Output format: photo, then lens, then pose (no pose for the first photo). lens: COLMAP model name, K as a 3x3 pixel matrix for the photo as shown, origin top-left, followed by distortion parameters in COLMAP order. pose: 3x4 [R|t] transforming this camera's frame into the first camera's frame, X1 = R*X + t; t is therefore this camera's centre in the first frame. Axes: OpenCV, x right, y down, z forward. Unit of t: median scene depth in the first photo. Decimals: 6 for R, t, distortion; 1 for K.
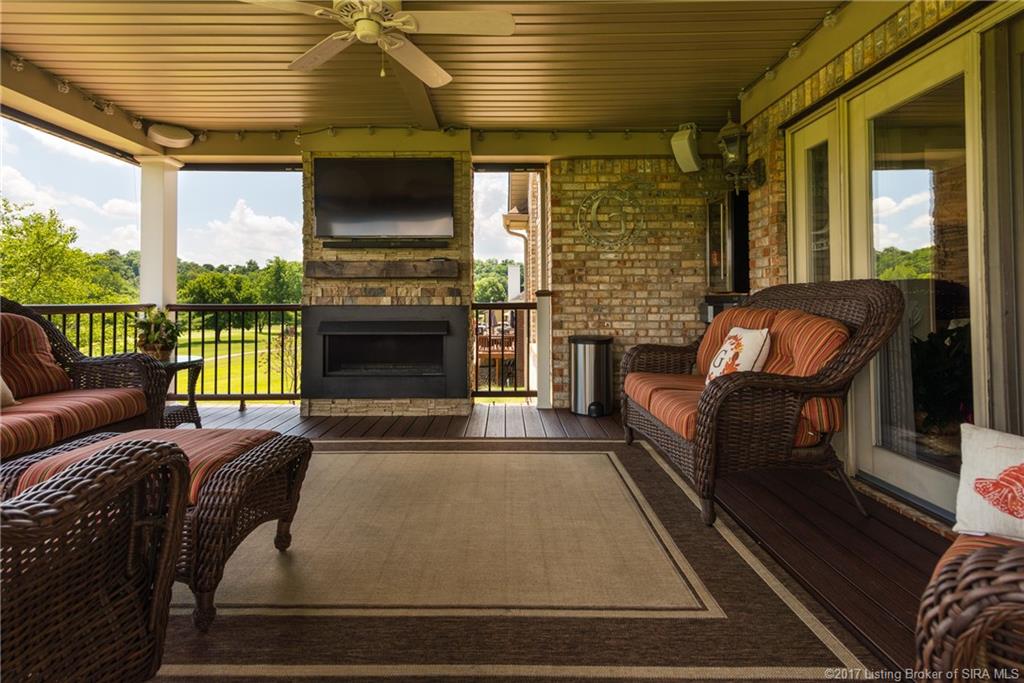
lens RADIAL K [[514.4, 0, 509.9], [0, 514.4, 288.3], [0, 0, 1]] dist [0.015679, 0.000135]
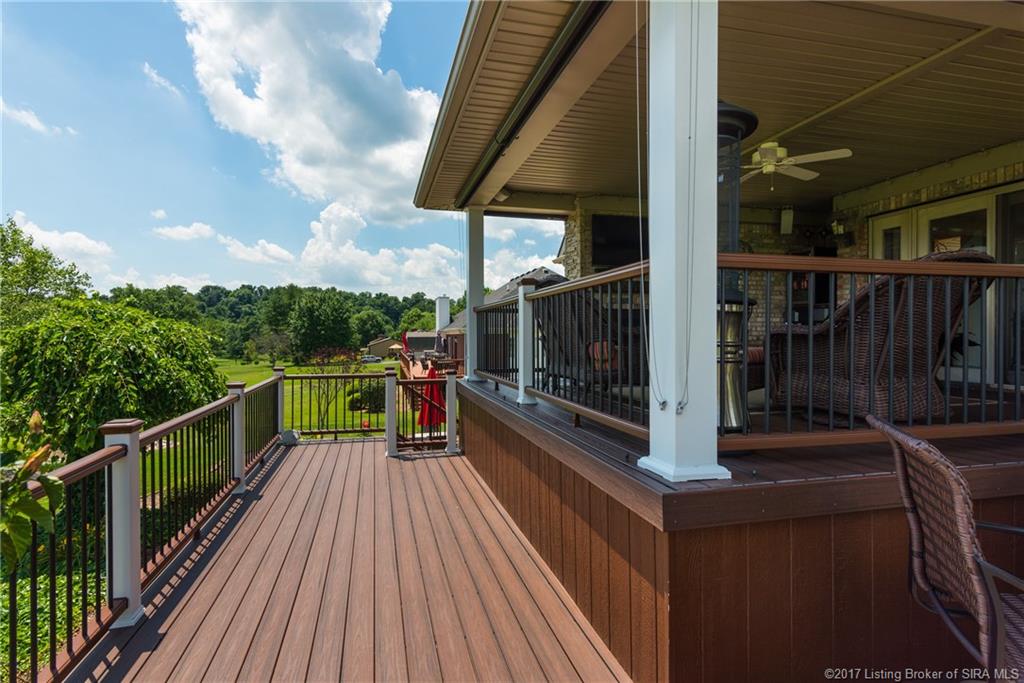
lens RADIAL K [[502.6, 0, 512.0], [0, 502.6, 341.5], [0, 0, 1]] dist [0.015443, 0.000383]
pose [[0.966774, -0.003023, 0.255613, -0.972027], [-0.006496, 0.999317, 0.036386, 0.077104], [-0.255548, -0.036837, 0.966094, -0.406902]]
